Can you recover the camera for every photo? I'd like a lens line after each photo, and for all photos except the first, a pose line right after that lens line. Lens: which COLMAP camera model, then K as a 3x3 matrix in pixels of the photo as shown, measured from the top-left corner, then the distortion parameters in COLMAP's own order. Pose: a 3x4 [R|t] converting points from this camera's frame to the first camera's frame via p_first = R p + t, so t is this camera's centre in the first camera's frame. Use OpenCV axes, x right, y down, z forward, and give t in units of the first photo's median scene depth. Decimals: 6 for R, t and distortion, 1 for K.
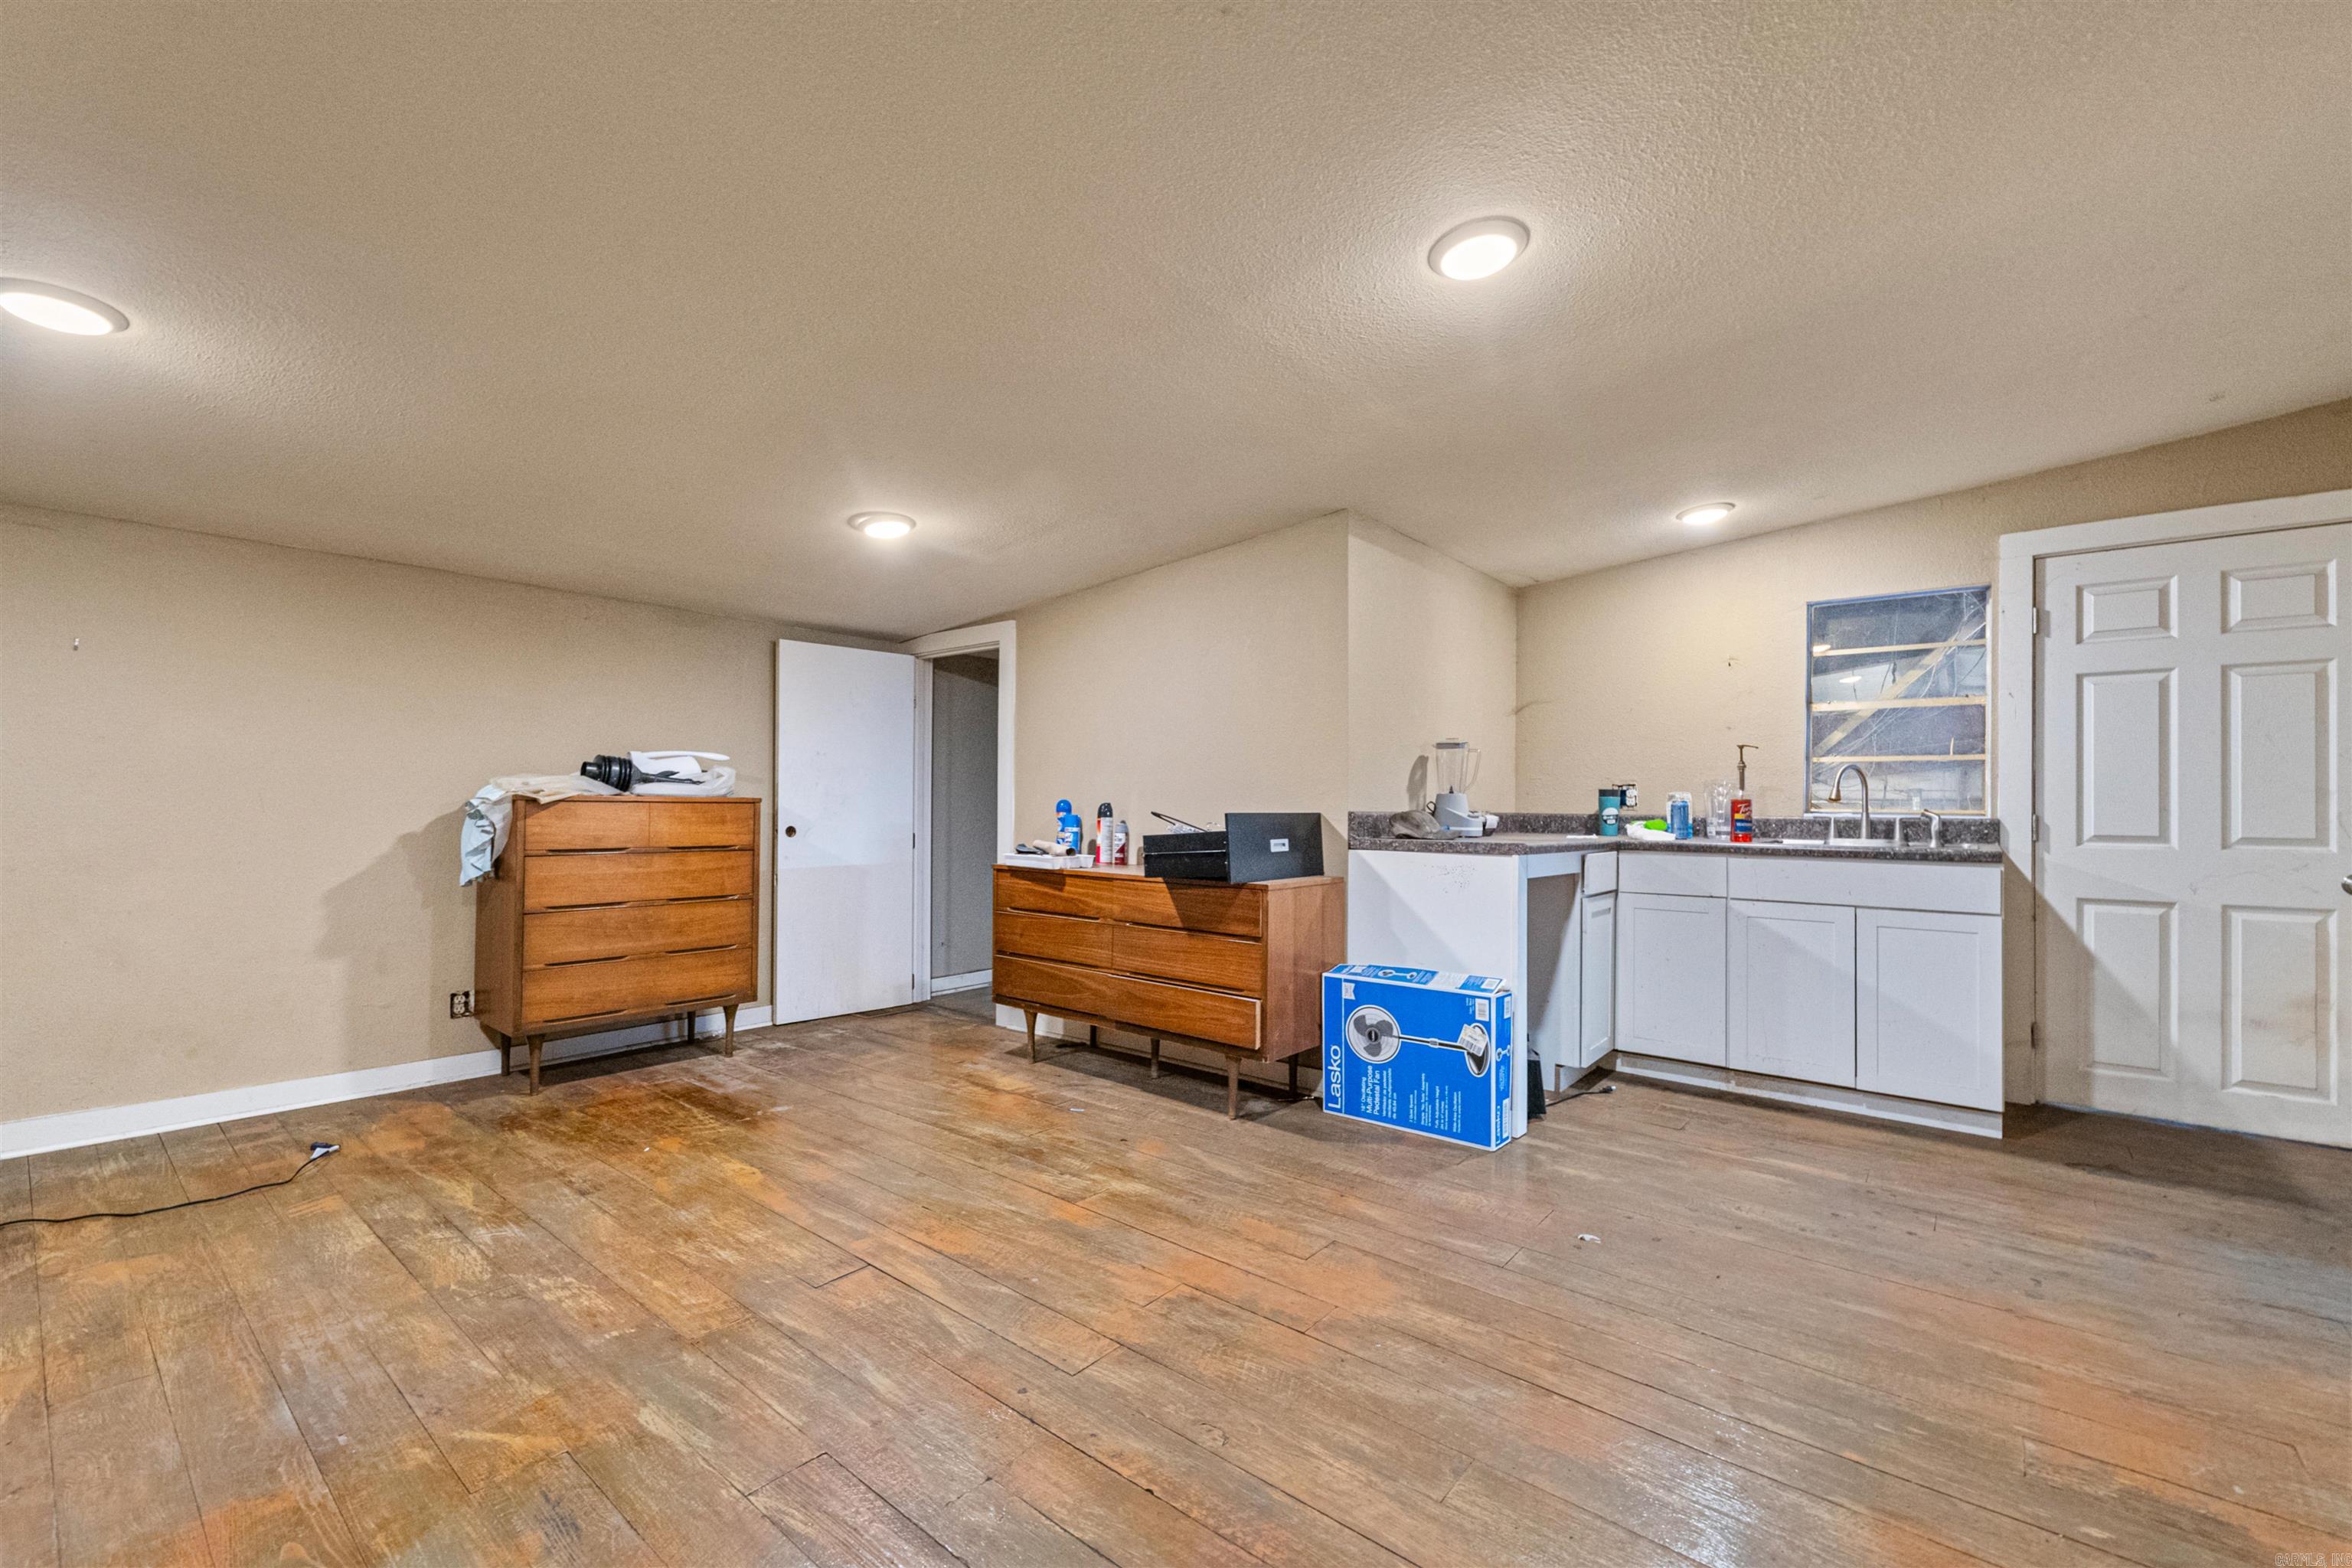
lens RADIAL K [[960.2, 0, 1176.0], [0, 960.2, 784.0], [0, 0, 1]] dist [0.000834, -0.000198]
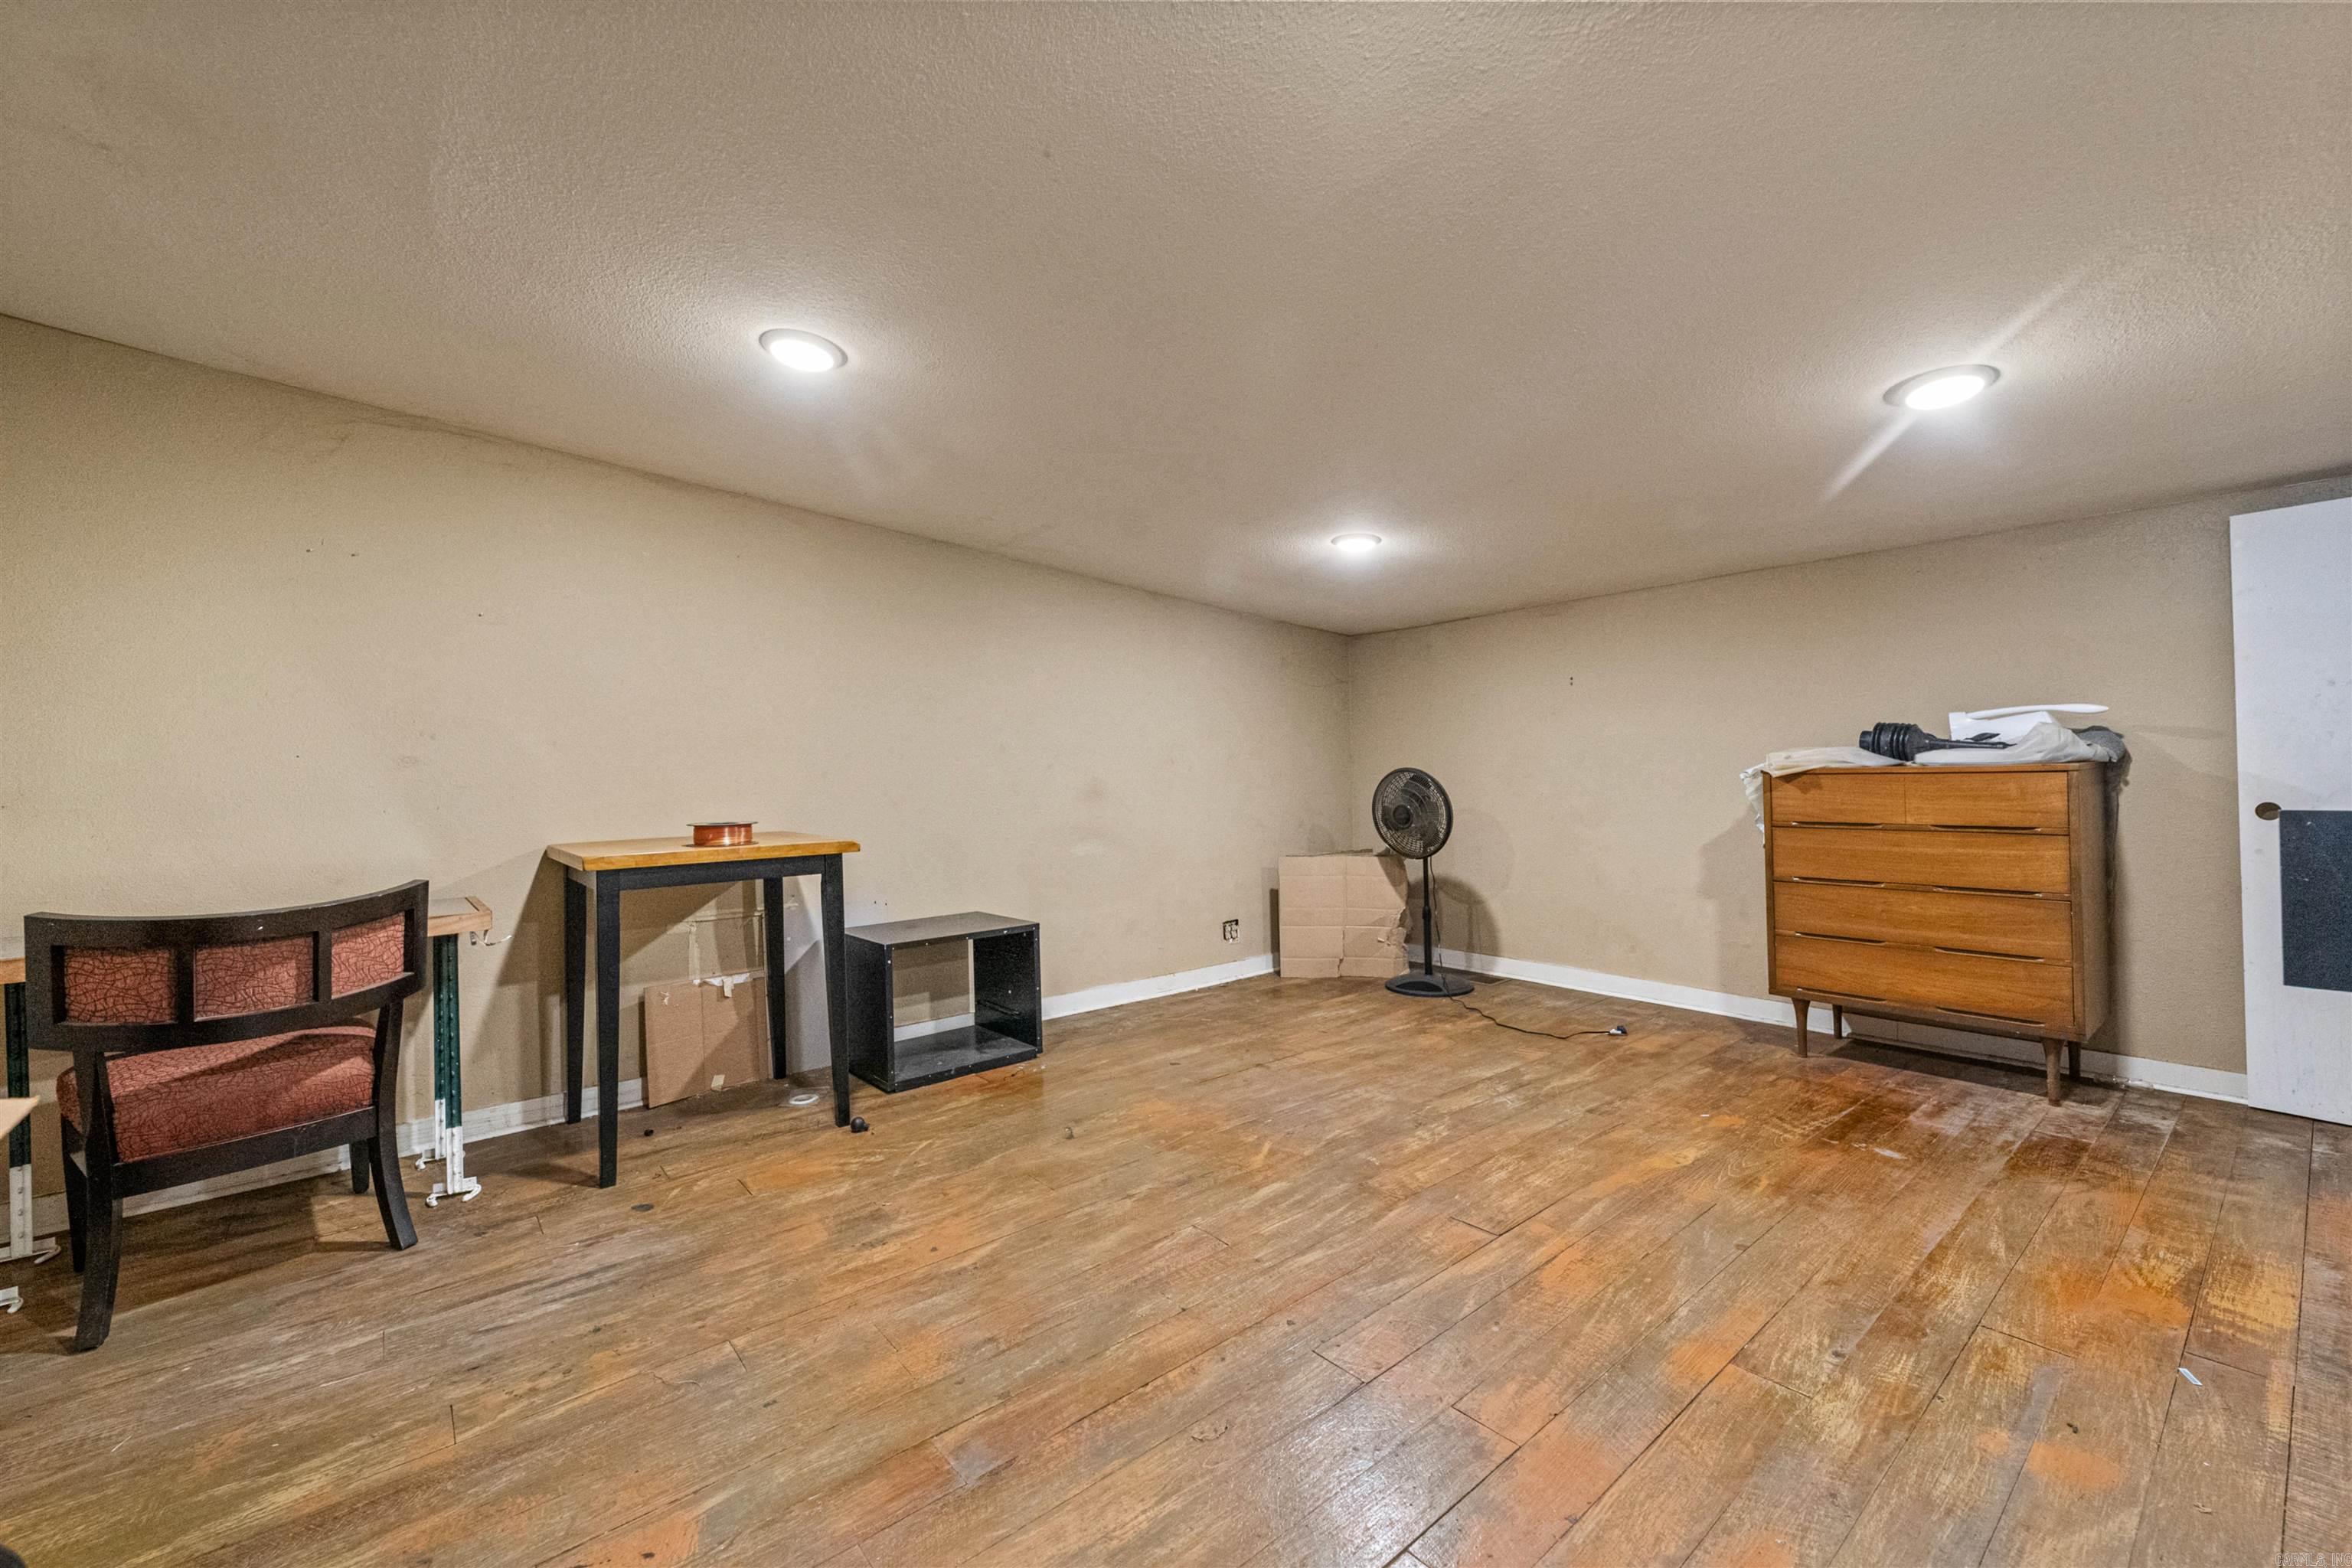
lens RADIAL K [[947.6, 0, 1176.0], [0, 947.6, 784.0], [0, 0, 1]] dist [0.002017, 0.000242]
pose [[-0.191269, 0.009436, -0.981492, 0.557462], [0.045420, 0.998968, 0.000753, -0.003473], [0.980486, -0.044435, -0.191500, 0.650010]]
